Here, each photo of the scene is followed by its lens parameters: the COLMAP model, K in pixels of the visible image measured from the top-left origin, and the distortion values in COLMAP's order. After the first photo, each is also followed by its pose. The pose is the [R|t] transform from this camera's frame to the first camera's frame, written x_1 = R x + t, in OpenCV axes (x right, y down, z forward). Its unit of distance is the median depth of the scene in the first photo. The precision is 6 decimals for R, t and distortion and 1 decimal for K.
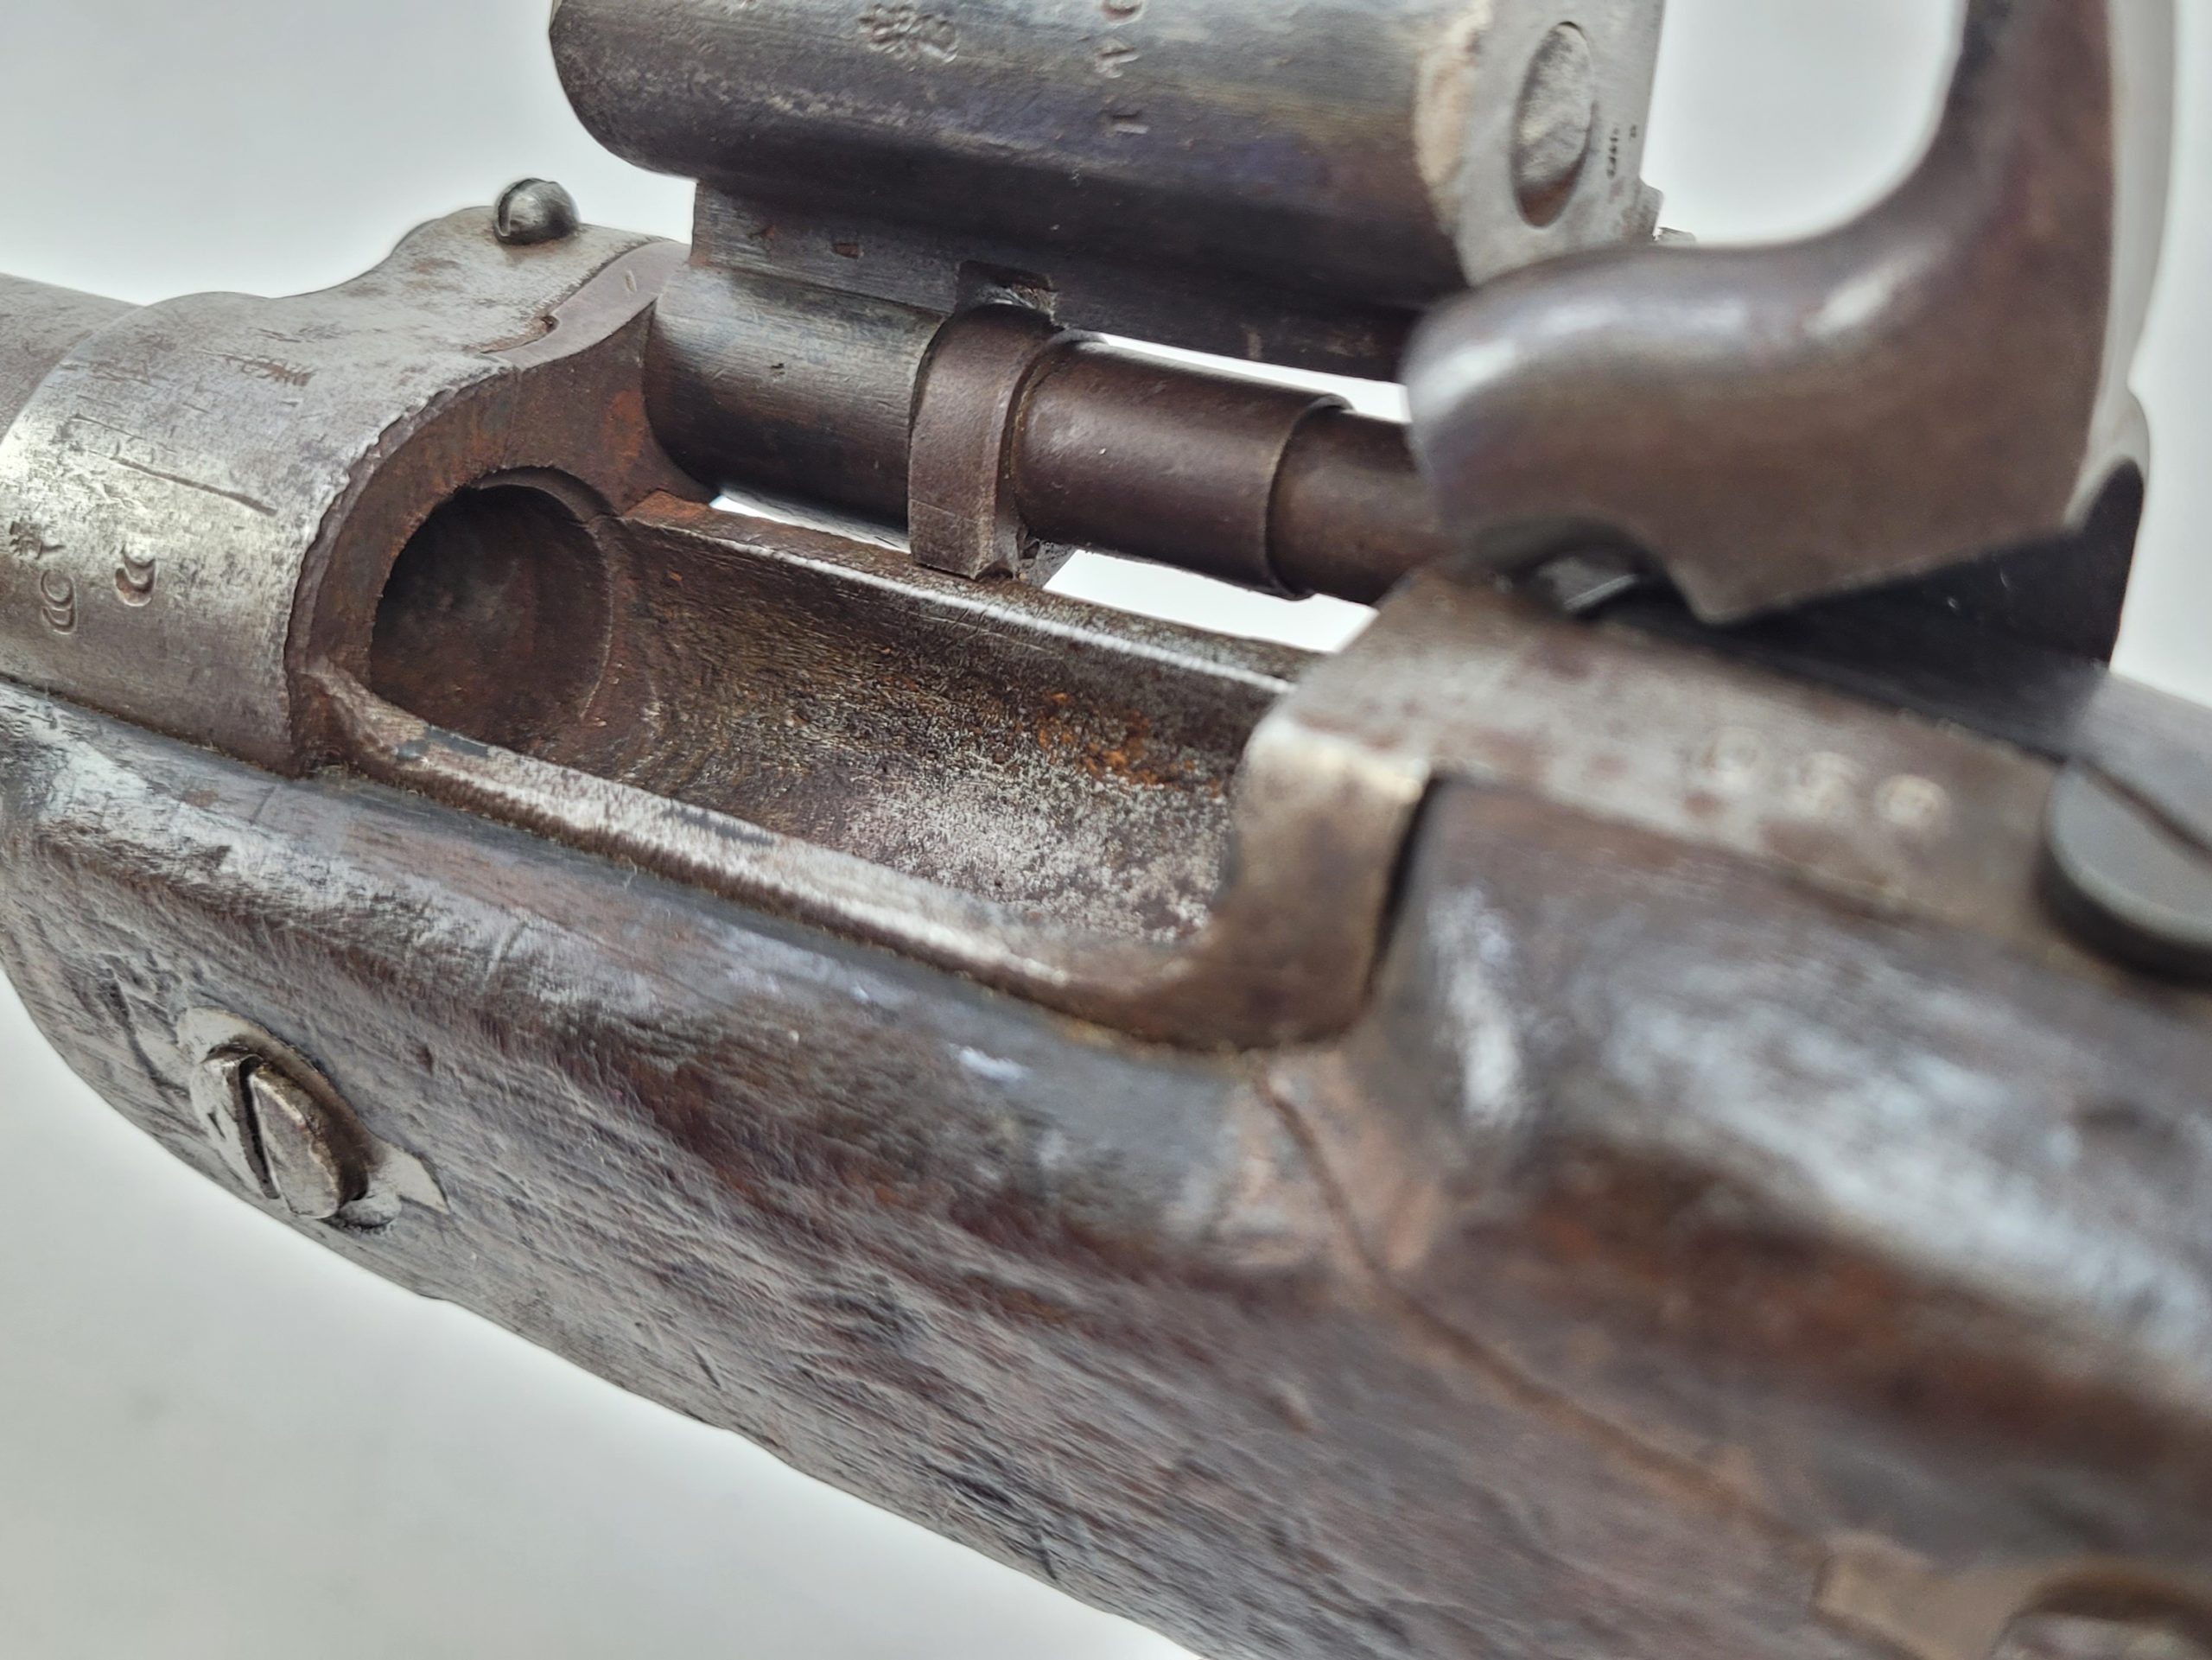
lens RADIAL K [[2462.5, 0, 1327.4], [0, 2462.5, 823.7], [0, 0, 1]] dist [-0.018358, 0.024585]
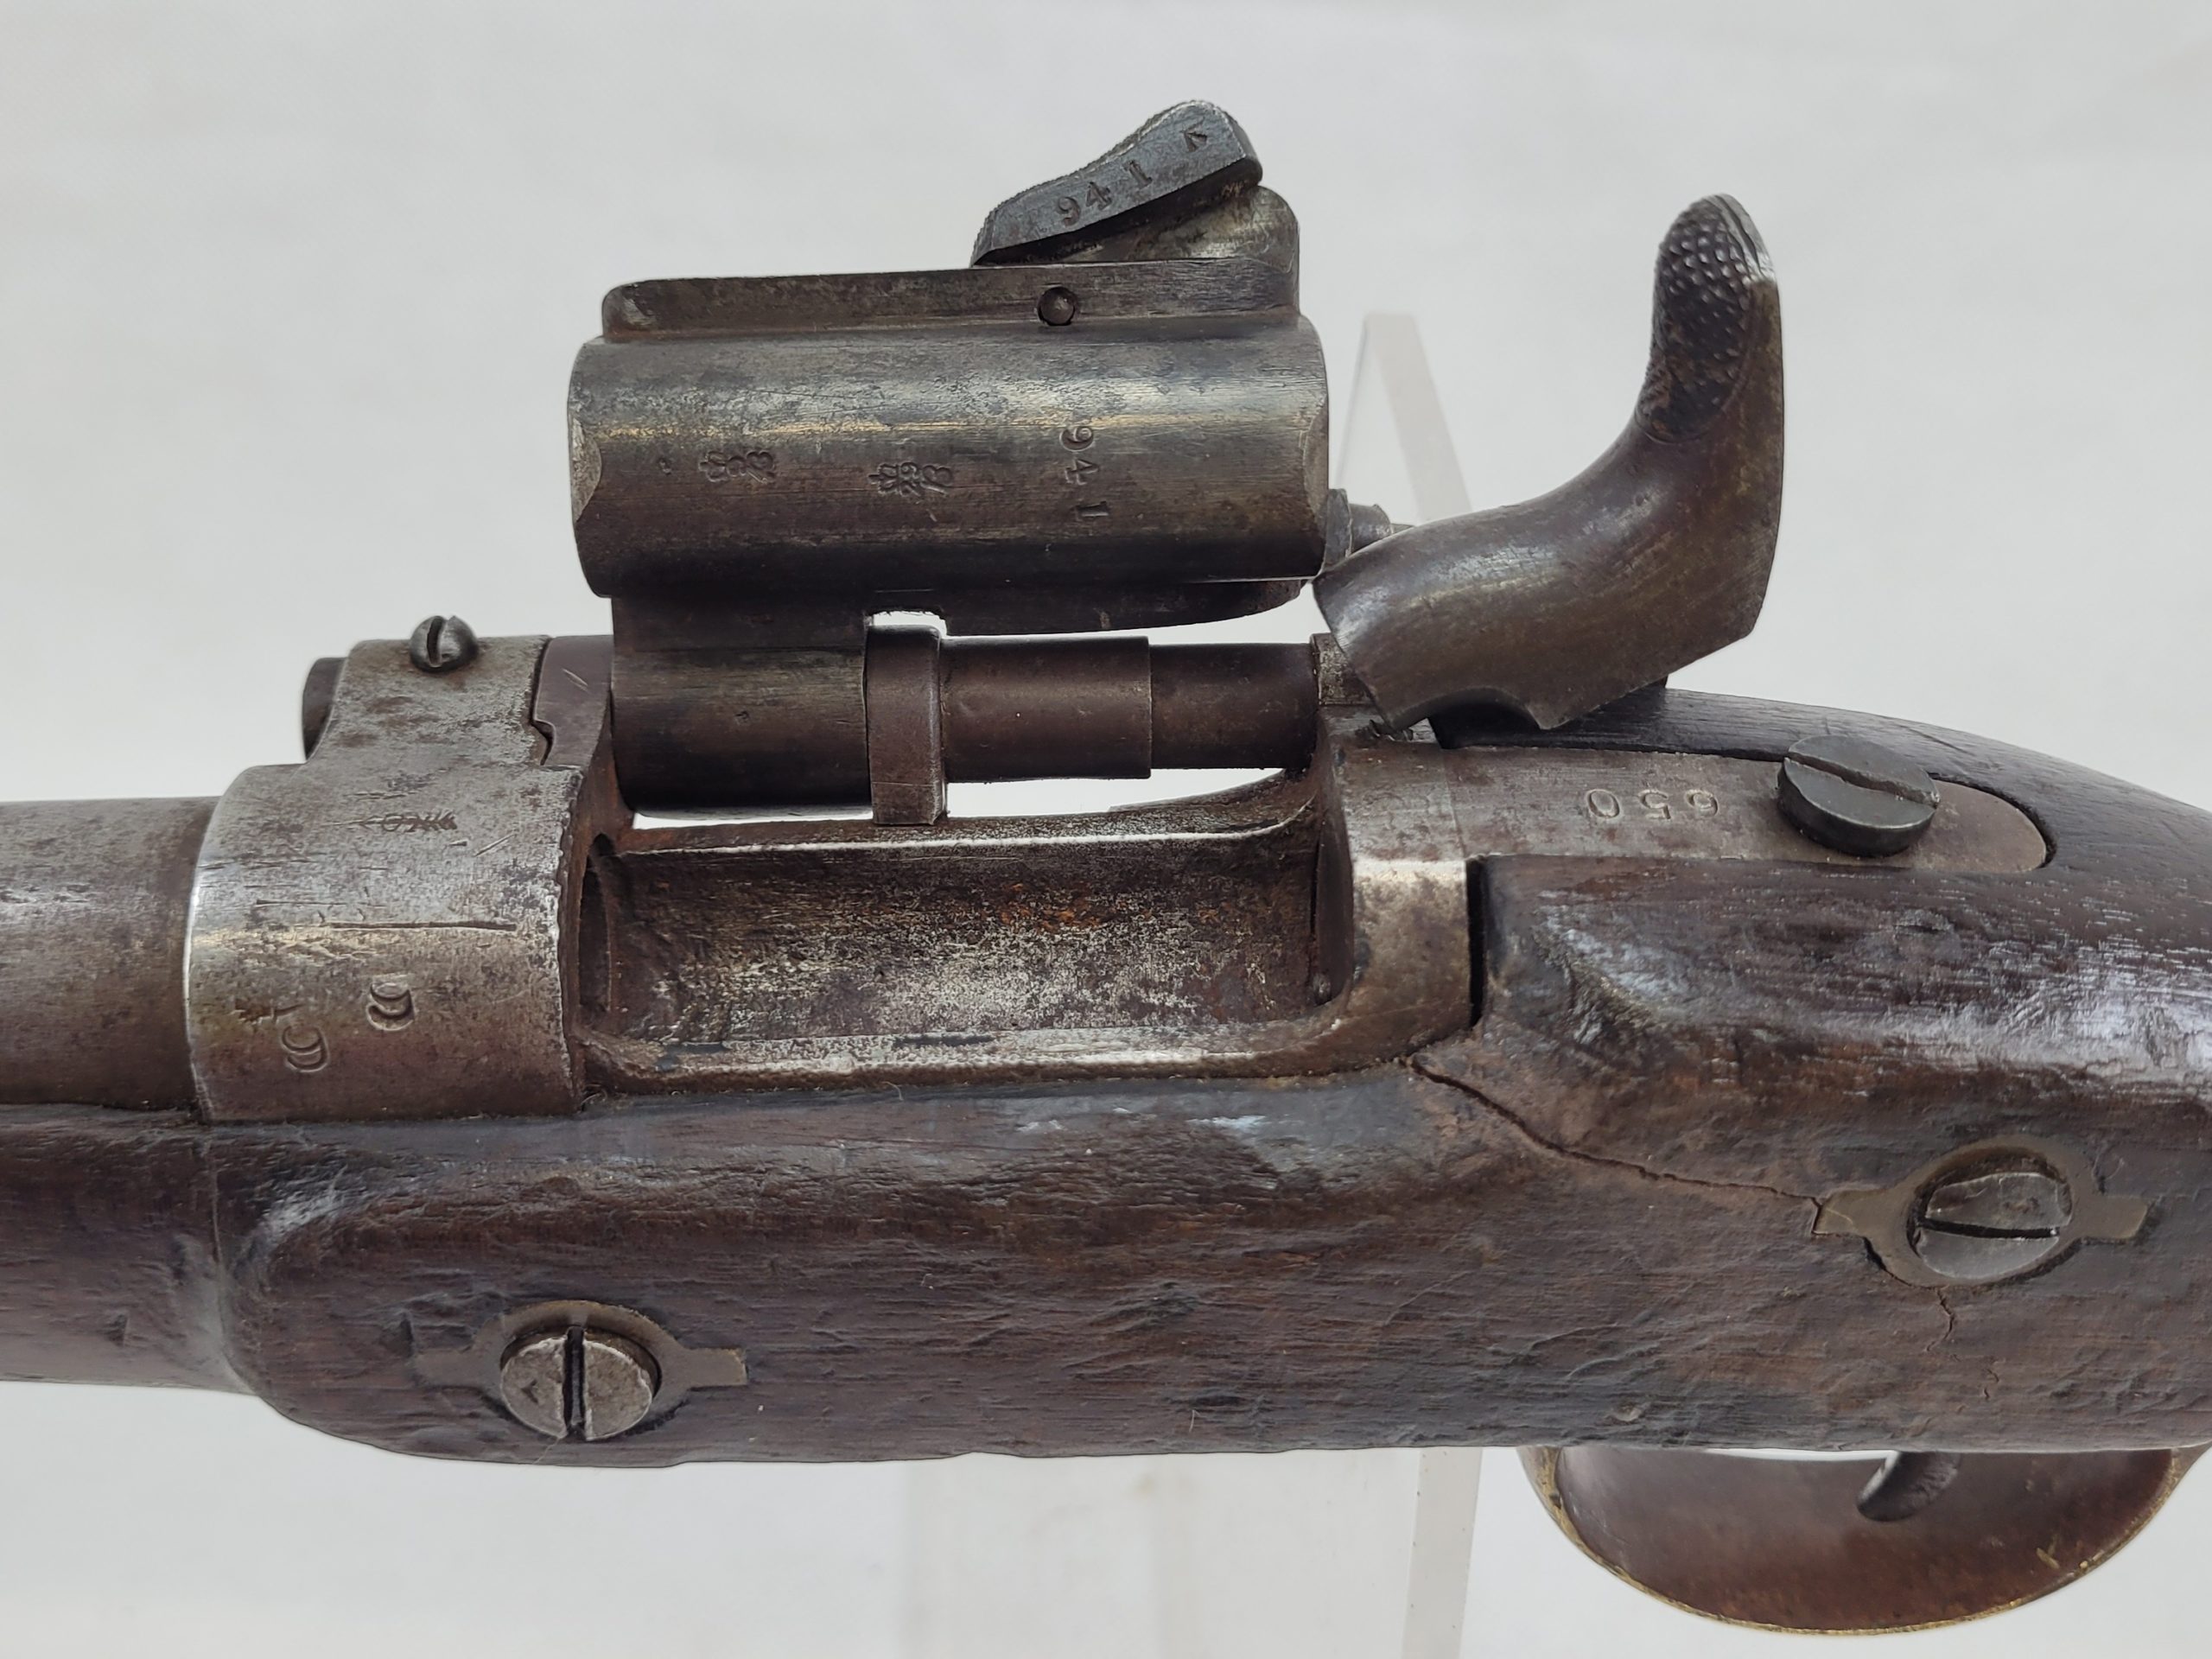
lens RADIAL K [[2334.9, 0, 1137.2], [0, 2334.9, 833.8], [0, 0, 1]] dist [0.001073, 0.010661]
pose [[0.860985, -0.284153, 0.421854, -0.658095], [0.274596, 0.957819, 0.084731, -0.189681], [-0.428137, 0.042887, 0.902696, -0.278361]]
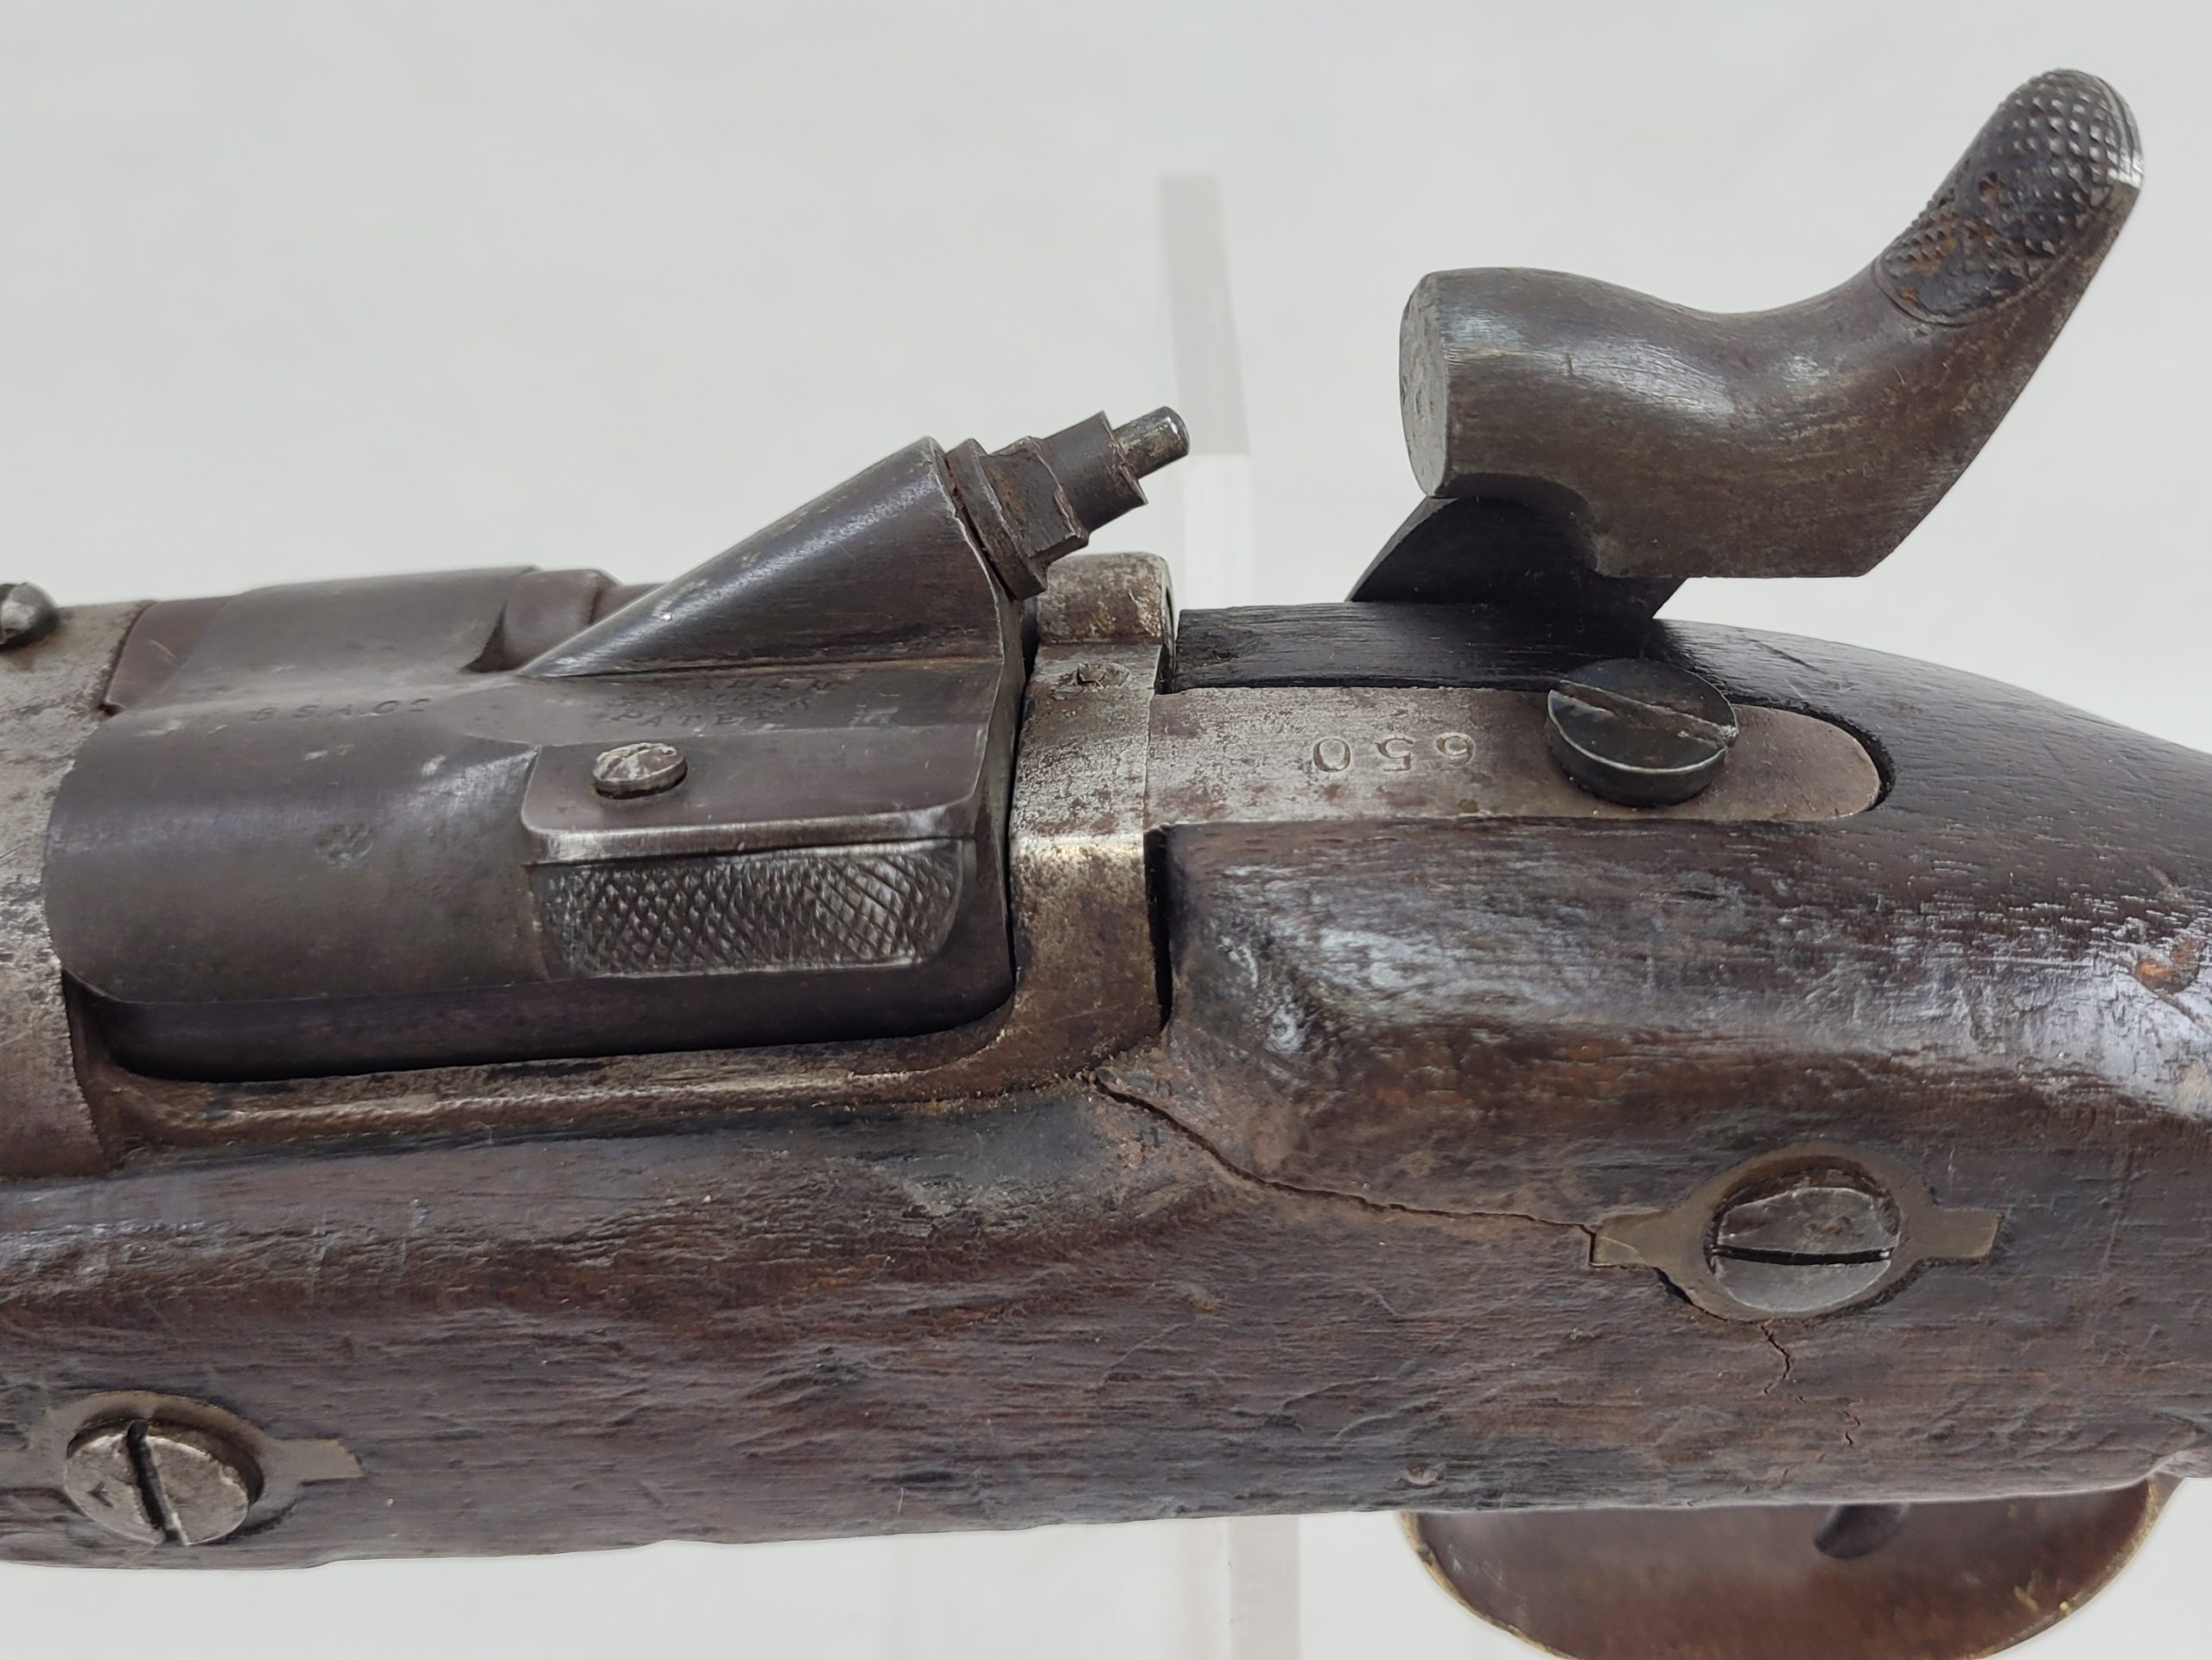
lens RADIAL K [[2462.5, 0, 1327.4], [0, 2462.5, 823.7], [0, 0, 1]] dist [-0.018358, 0.024585]
pose [[0.863344, -0.330797, 0.381064, -0.319152], [0.315473, 0.943213, 0.104051, -0.111375], [-0.393844, 0.030383, 0.918675, -0.254767]]
